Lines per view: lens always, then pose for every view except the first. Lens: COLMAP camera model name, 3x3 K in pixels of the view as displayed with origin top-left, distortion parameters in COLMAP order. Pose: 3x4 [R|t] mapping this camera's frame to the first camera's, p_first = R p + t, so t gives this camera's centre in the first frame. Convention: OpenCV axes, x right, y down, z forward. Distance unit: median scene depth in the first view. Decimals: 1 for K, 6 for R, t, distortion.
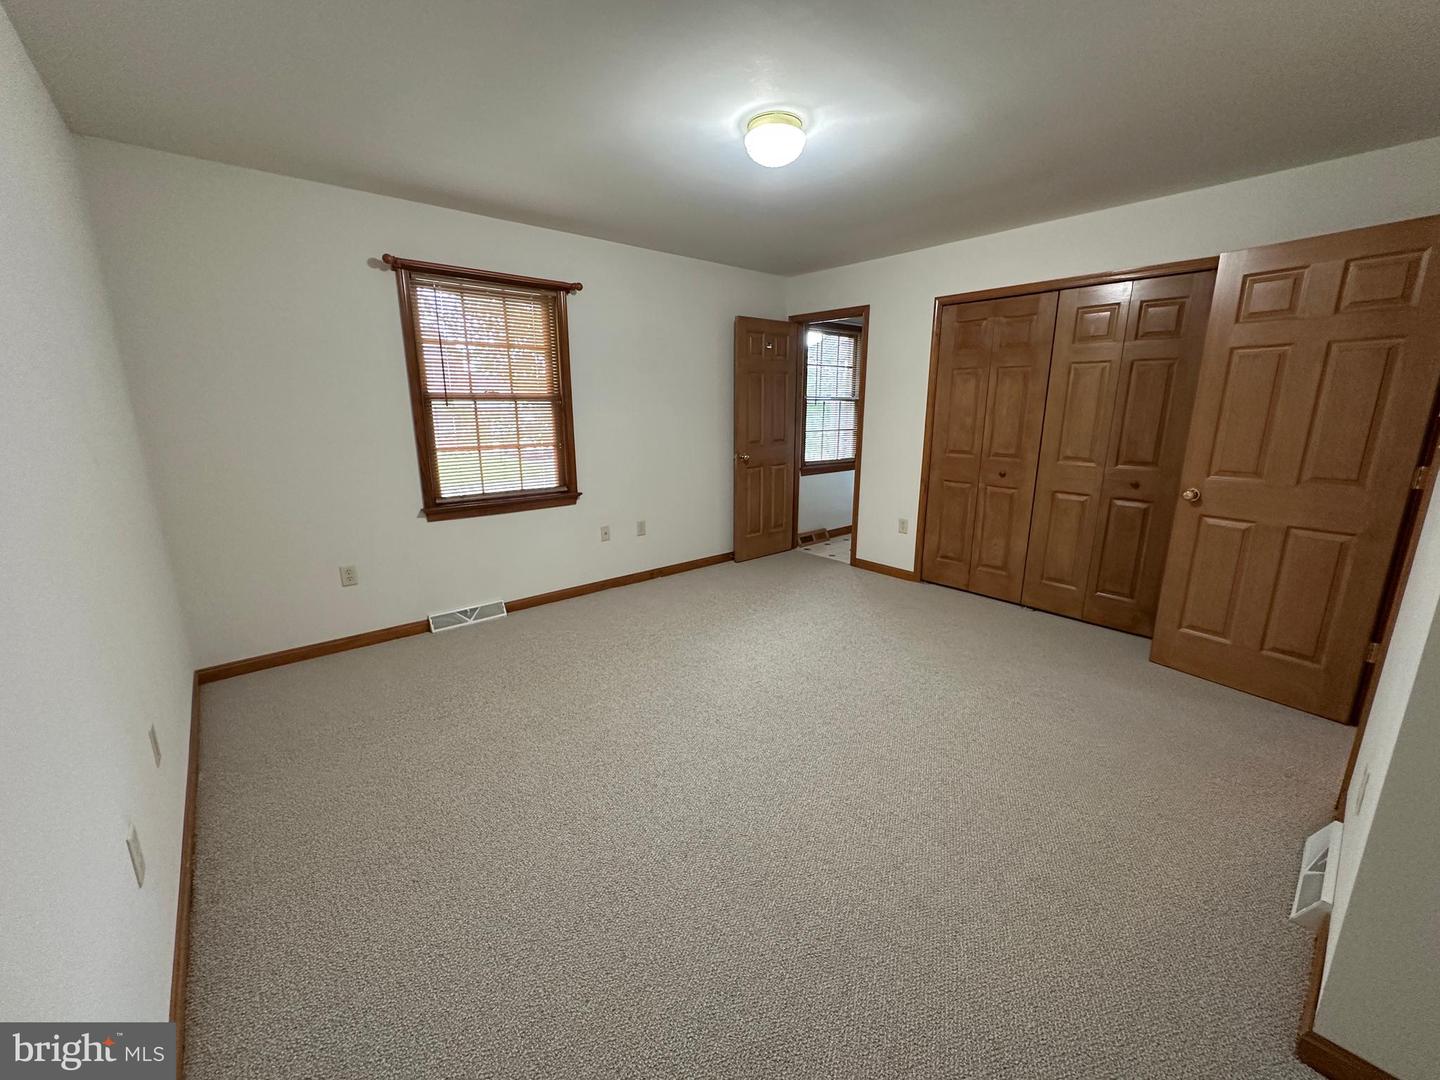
lens RADIAL K [[573.6, 0, 720.8], [0, 573.6, 539.6], [0, 0, 1]] dist [-0.000966, -0.000078]
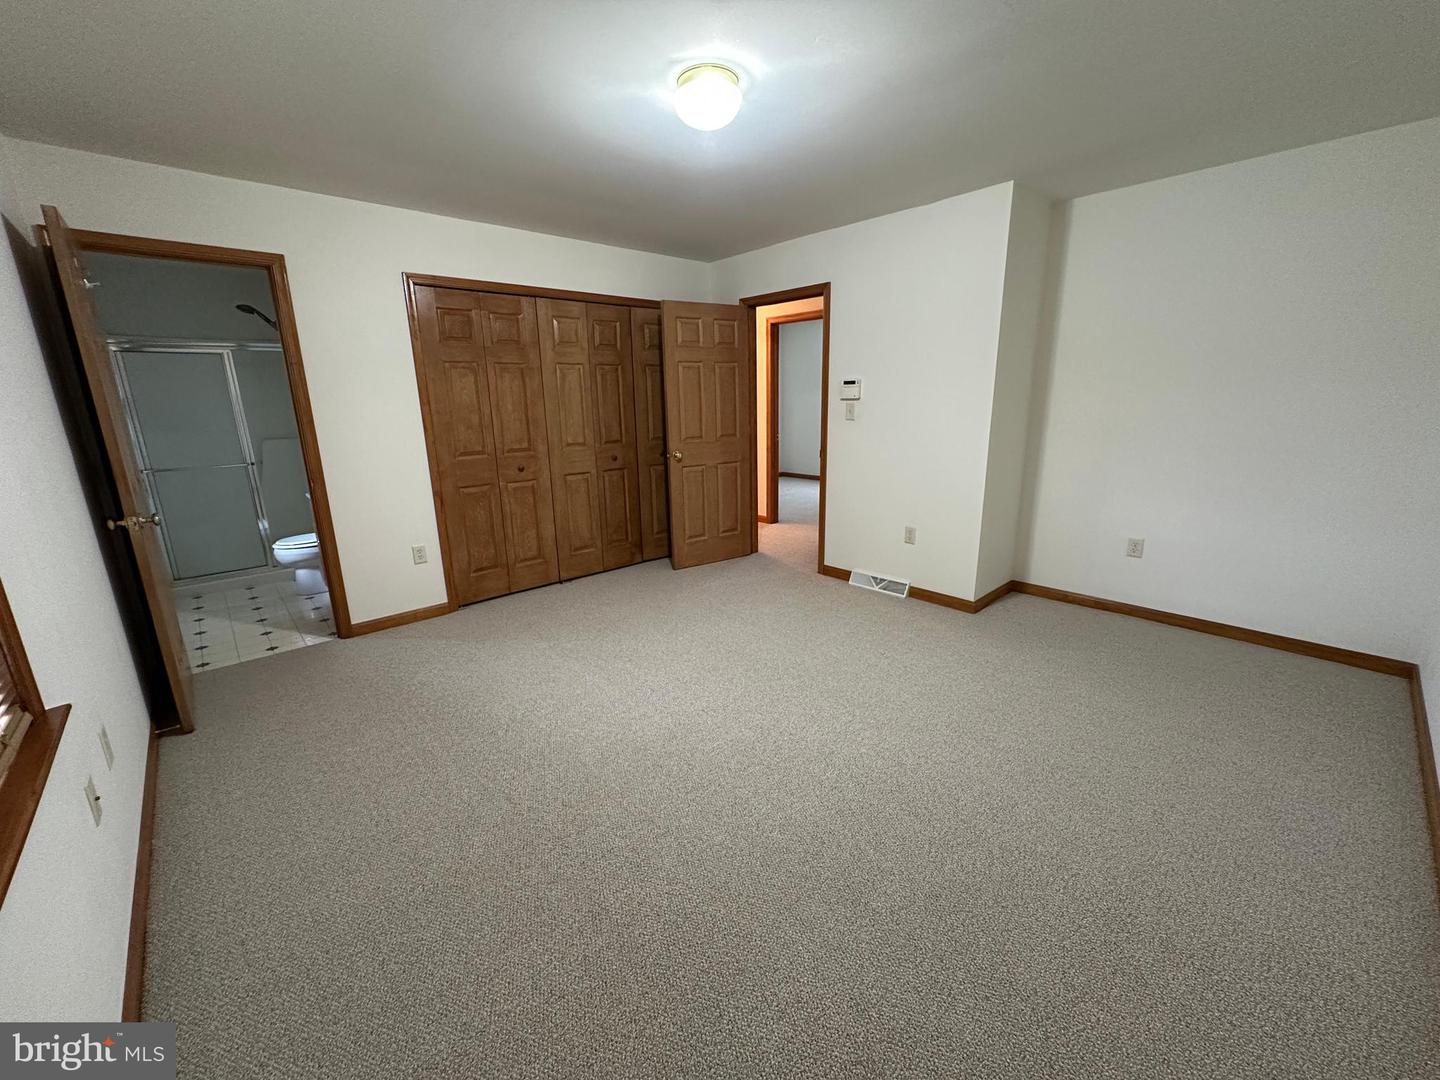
lens RADIAL K [[573.6, 0, 720.8], [0, 573.6, 539.6], [0, 0, 1]] dist [-0.000966, -0.000078]
pose [[-0.033672, -0.242581, 0.969547, -0.567783], [0.247616, 0.937827, 0.243244, -0.162703], [-0.968273, 0.248266, 0.028488, 0.686564]]
